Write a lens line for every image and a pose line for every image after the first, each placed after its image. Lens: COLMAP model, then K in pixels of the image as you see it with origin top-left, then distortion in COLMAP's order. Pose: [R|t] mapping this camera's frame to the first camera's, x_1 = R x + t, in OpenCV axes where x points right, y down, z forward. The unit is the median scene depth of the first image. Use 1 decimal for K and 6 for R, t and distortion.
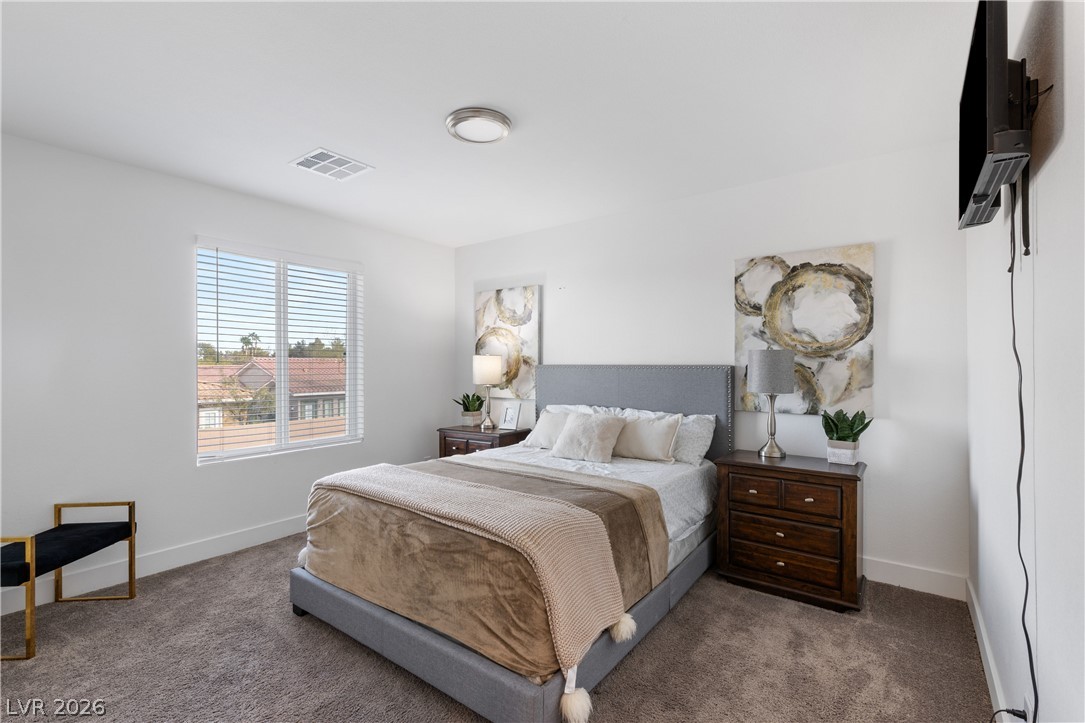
lens RADIAL K [[489.3, 0, 539.6], [0, 489.3, 357.2], [0, 0, 1]] dist [-0.000653, -0.001414]
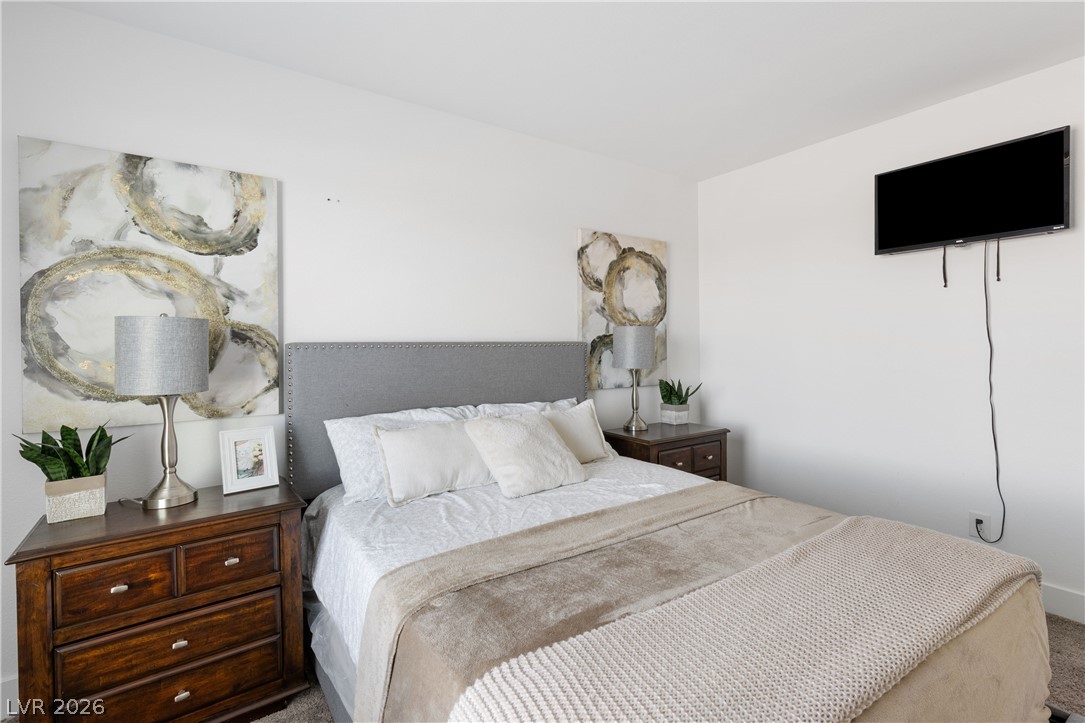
lens RADIAL K [[489.3, 0, 566.1], [0, 489.3, 344.2], [0, 0, 1]] dist [-0.000653, -0.001414]
pose [[0.300466, -0.002609, 0.953789, -0.530195], [-0.007622, 0.999958, 0.005136, 0.017272], [-0.953762, -0.008813, 0.300434, 0.800316]]
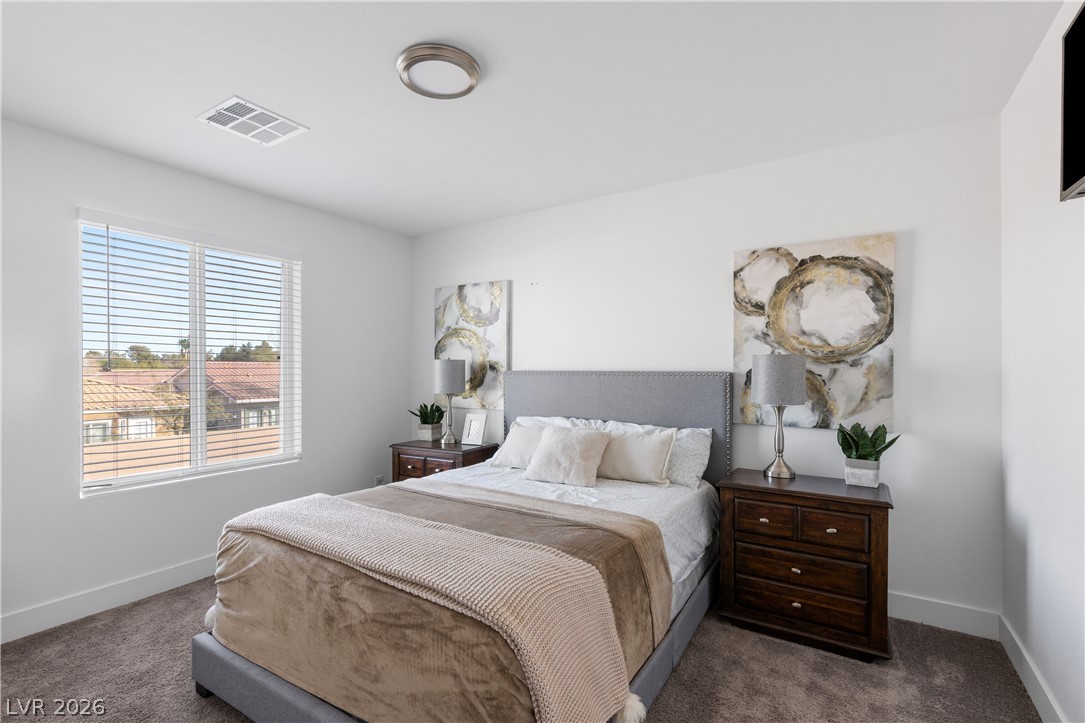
lens RADIAL K [[489.3, 0, 538.4], [0, 489.3, 365.6], [0, 0, 1]] dist [-0.000653, -0.001414]
pose [[0.996851, 0.001357, 0.079288, -0.021723], [-0.002080, 0.999957, 0.009035, -0.002106], [-0.079272, -0.009172, 0.996811, 0.160760]]
